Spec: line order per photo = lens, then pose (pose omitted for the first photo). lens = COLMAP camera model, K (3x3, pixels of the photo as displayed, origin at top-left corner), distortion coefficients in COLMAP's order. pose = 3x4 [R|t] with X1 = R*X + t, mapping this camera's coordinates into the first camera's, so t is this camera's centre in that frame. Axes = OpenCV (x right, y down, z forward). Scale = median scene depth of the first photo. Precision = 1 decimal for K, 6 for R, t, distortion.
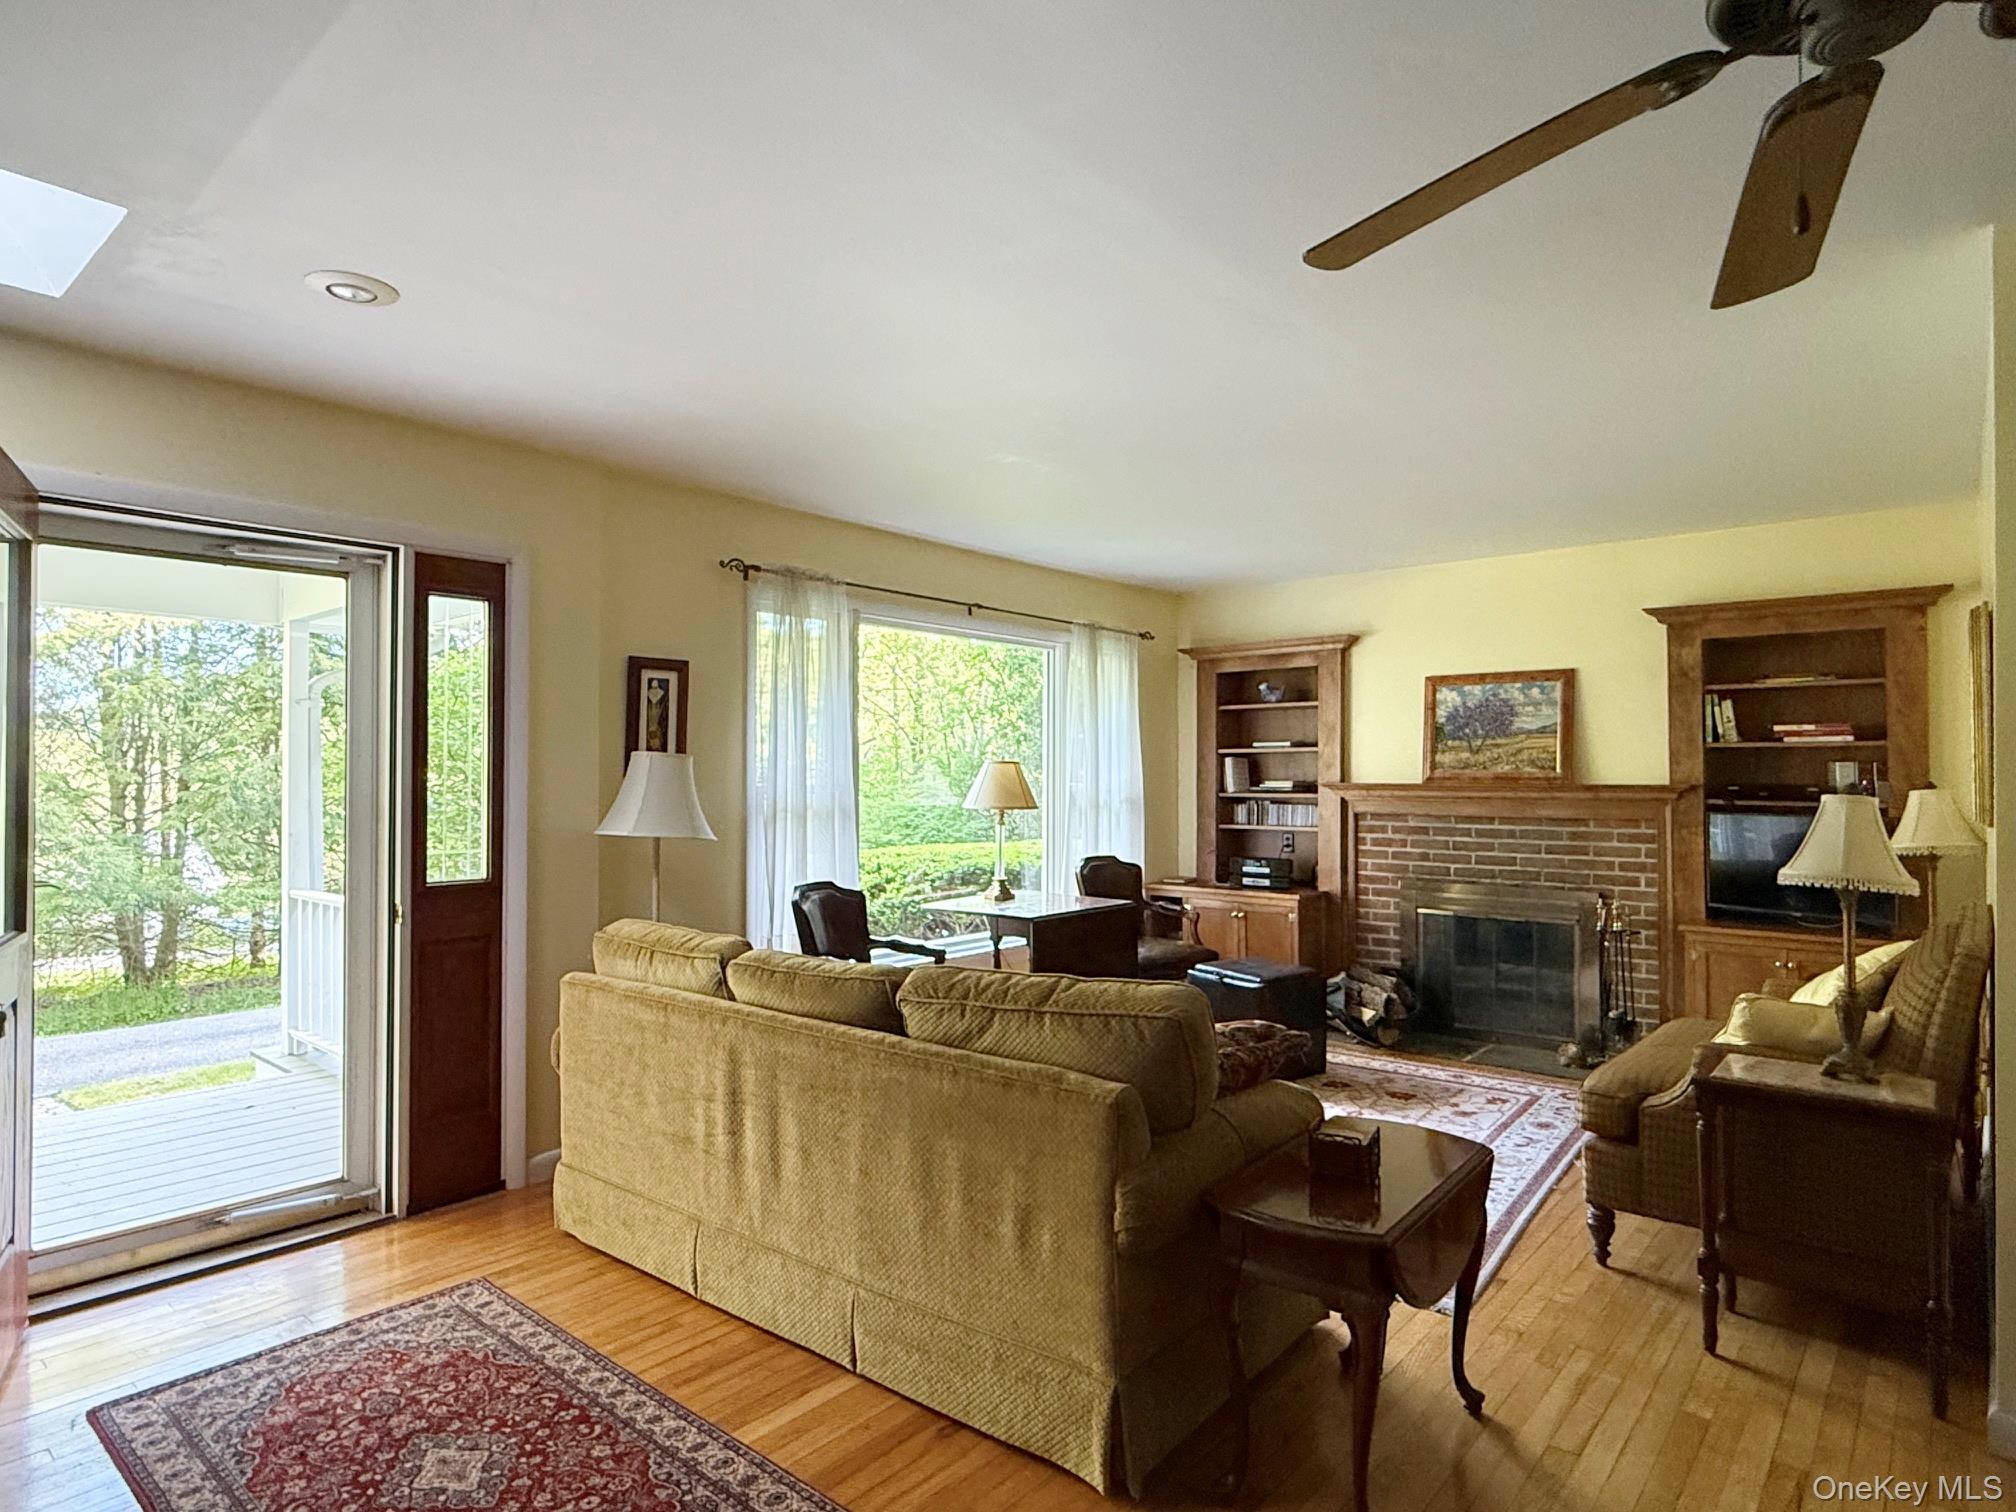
lens RADIAL K [[1153.7, 0, 968.5], [0, 1153.7, 771.8], [0, 0, 1]] dist [-0.013561, 0.005980]
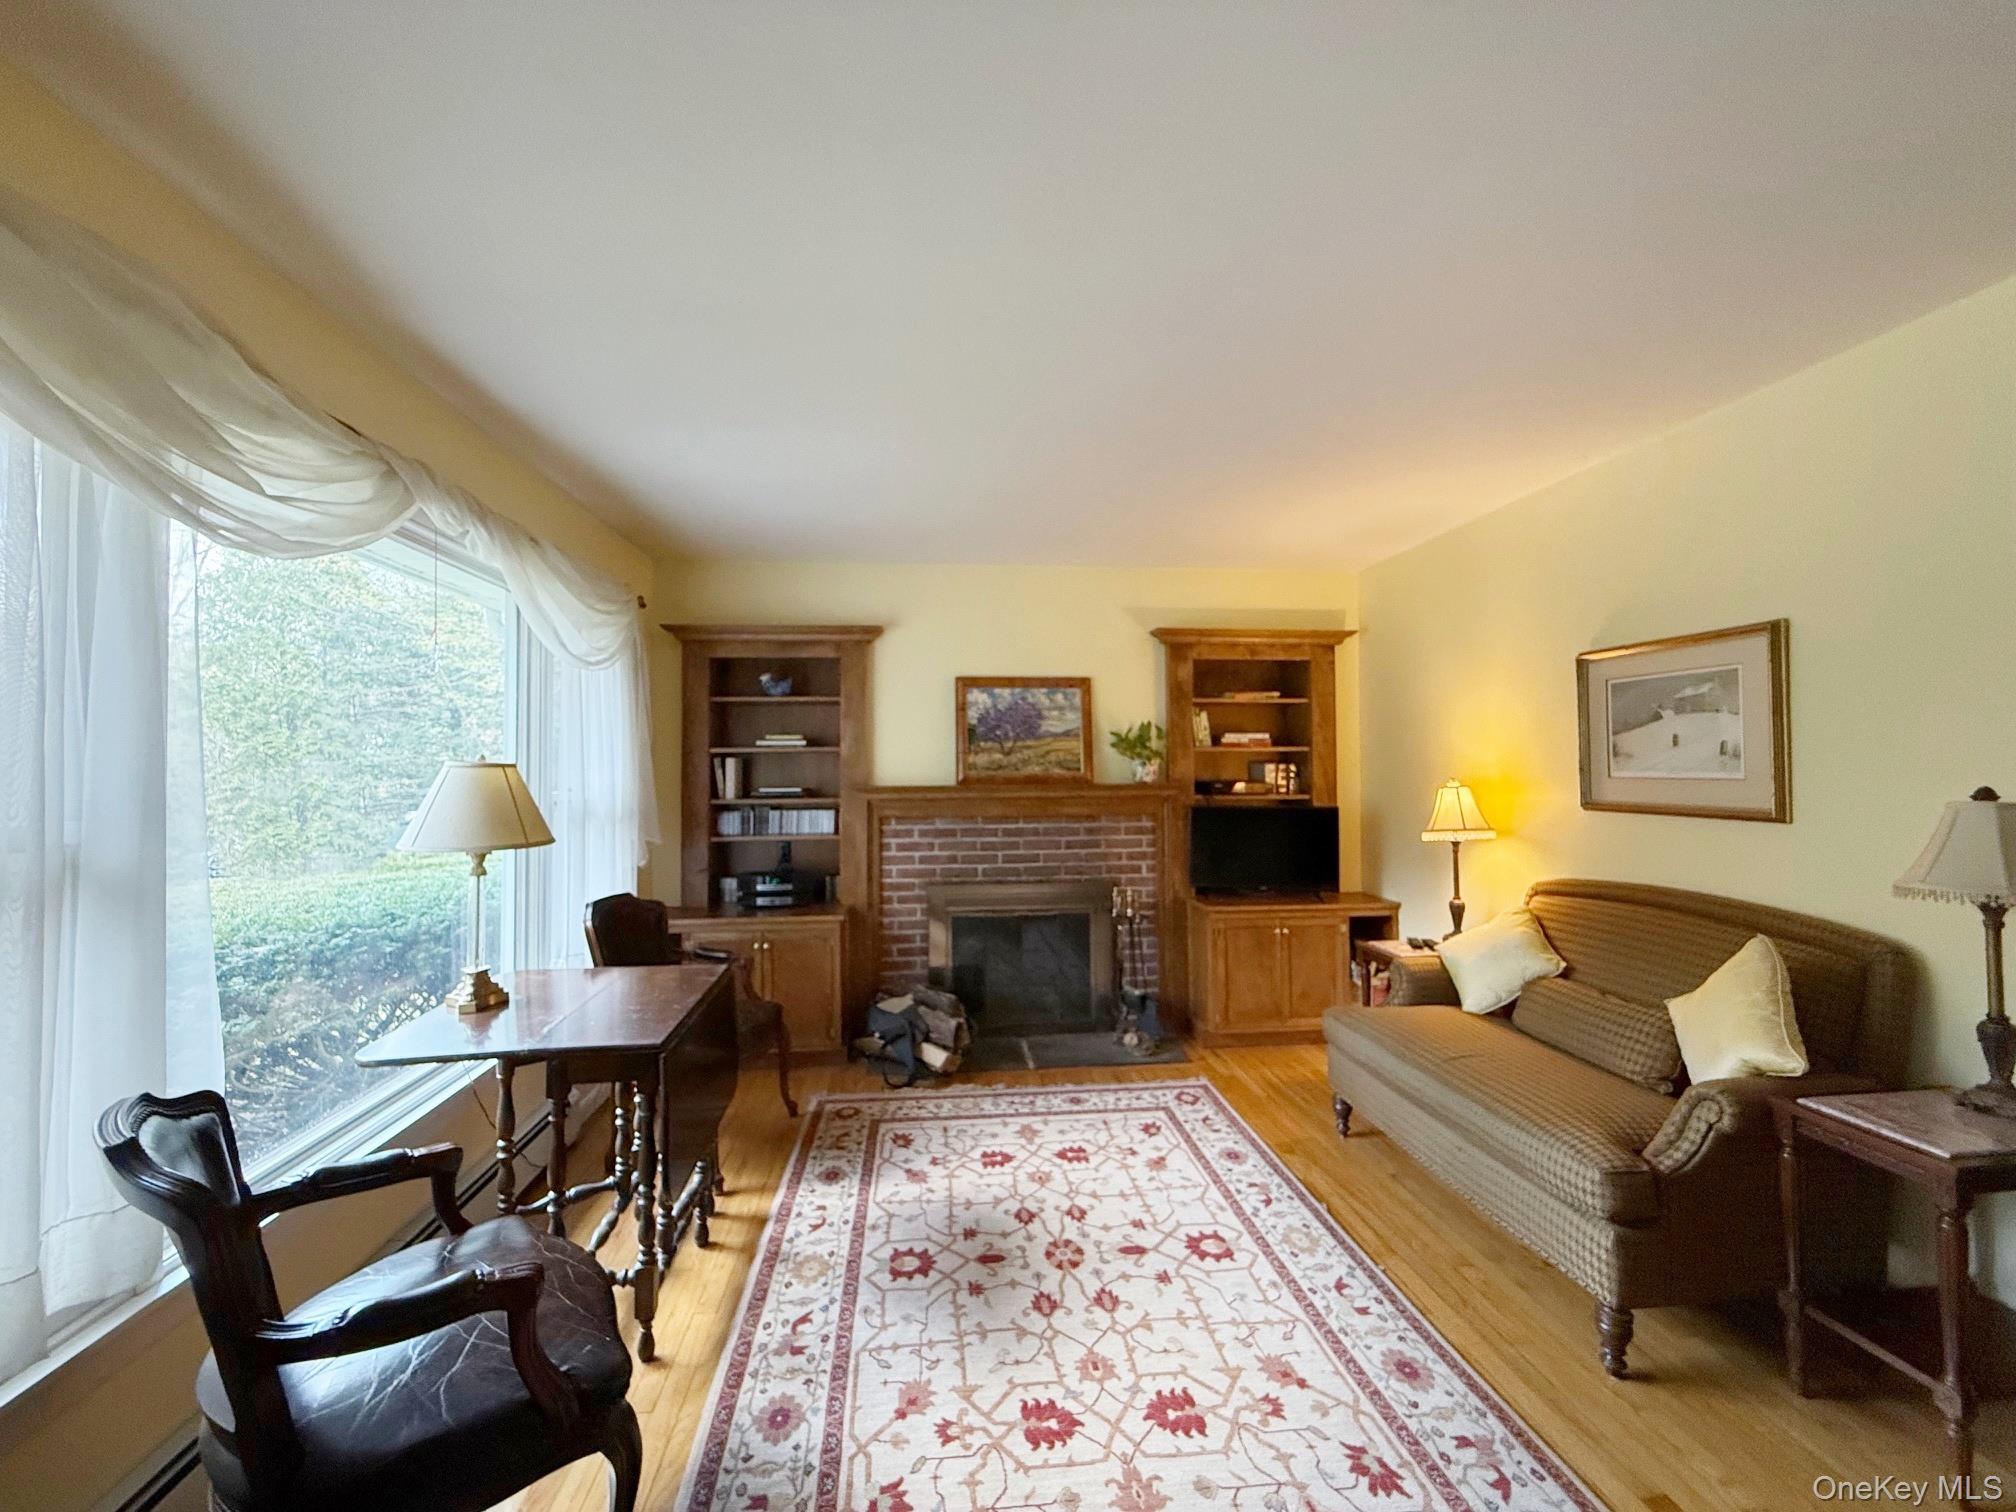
lens RADIAL K [[794.9, 0, 1009.0], [0, 794.9, 753.5], [0, 0, 1]] dist [-0.002528, 0.000349]
pose [[0.675776, 0.008132, 0.737062, -0.080012], [0.005212, 0.999861, -0.015811, -0.006202], [-0.737088, 0.014526, 0.675640, 0.545362]]
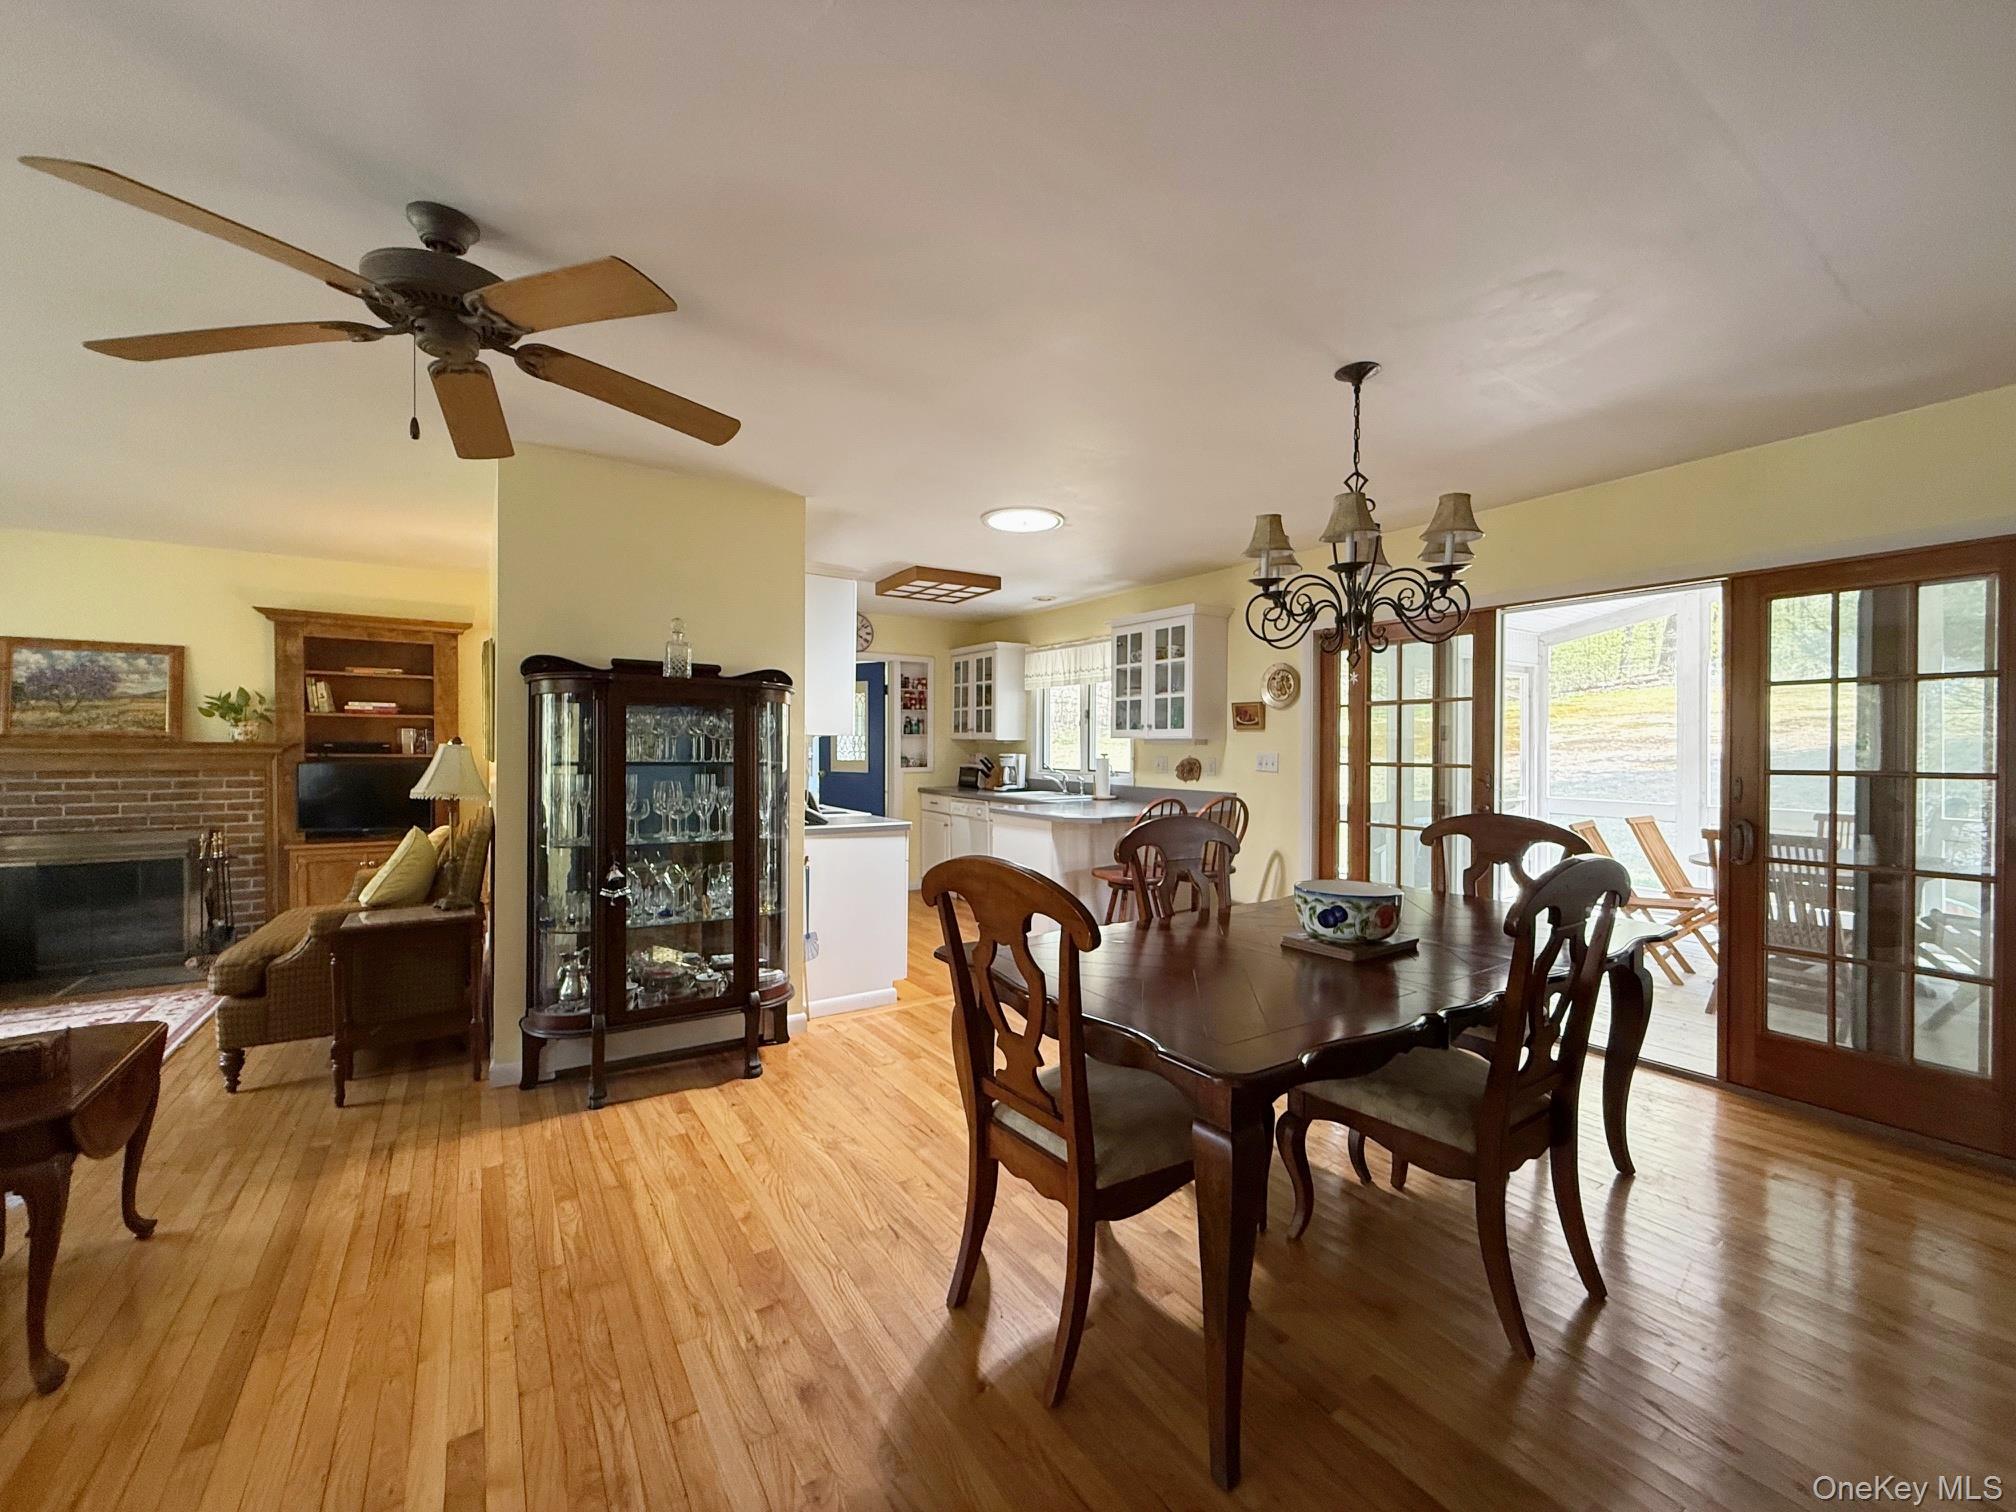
lens RADIAL K [[794.9, 0, 1004.5], [0, 794.9, 748.5], [0, 0, 1]] dist [-0.002528, 0.000349]
pose [[0.264329, -0.000279, 0.964432, -0.048825], [-0.009412, 0.999952, 0.002869, 0.007168], [-0.964387, -0.009835, 0.264314, -0.052579]]
